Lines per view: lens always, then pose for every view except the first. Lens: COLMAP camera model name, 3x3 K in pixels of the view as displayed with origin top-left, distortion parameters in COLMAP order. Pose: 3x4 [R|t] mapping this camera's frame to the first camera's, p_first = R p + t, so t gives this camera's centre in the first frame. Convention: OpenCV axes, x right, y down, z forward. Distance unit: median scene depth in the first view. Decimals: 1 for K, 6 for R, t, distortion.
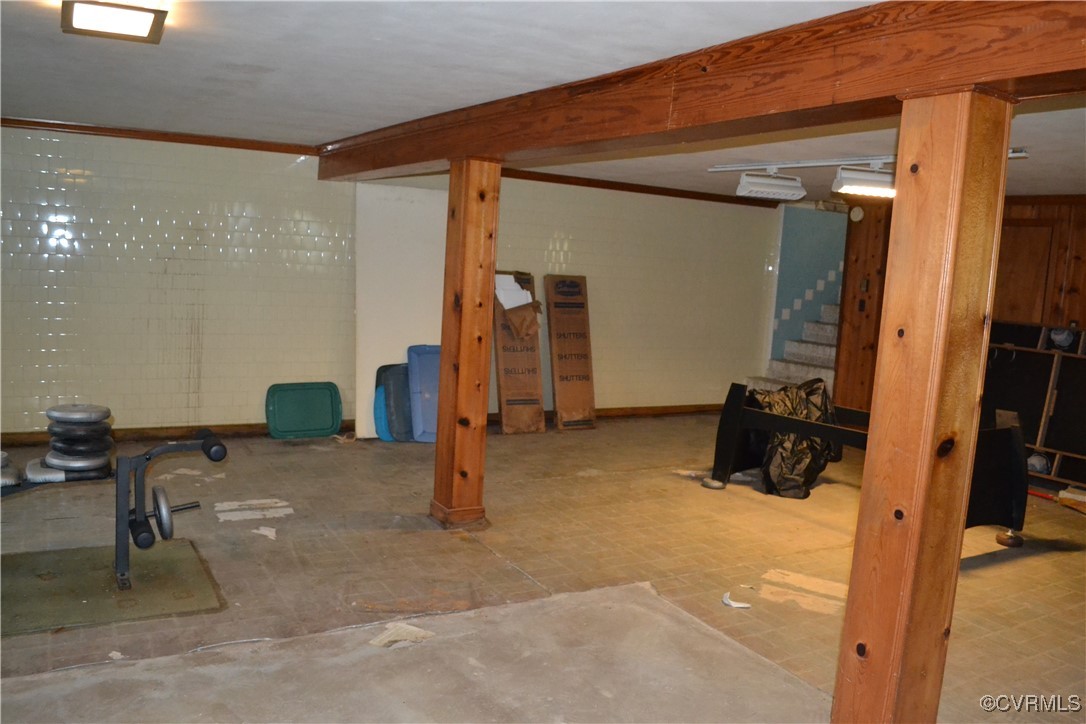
lens RADIAL K [[874.5, 0, 543.0], [0, 874.5, 362.0], [0, 0, 1]] dist [-0.077334, 0.006975]
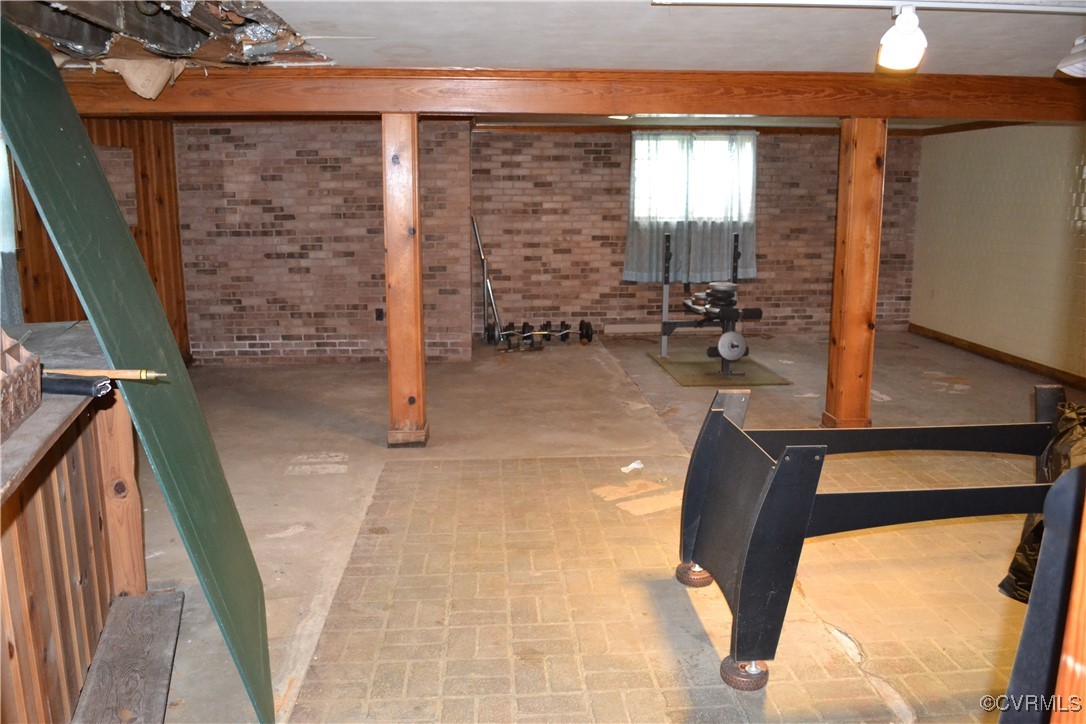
lens RADIAL K [[874.5, 0, 543.0], [0, 874.5, 362.0], [0, 0, 1]] dist [-0.077334, 0.006975]
pose [[-0.440948, 0.111600, -0.890567, 1.365960], [-0.136316, 0.972401, 0.189350, -0.087054], [0.887120, 0.204892, -0.413566, 1.370241]]
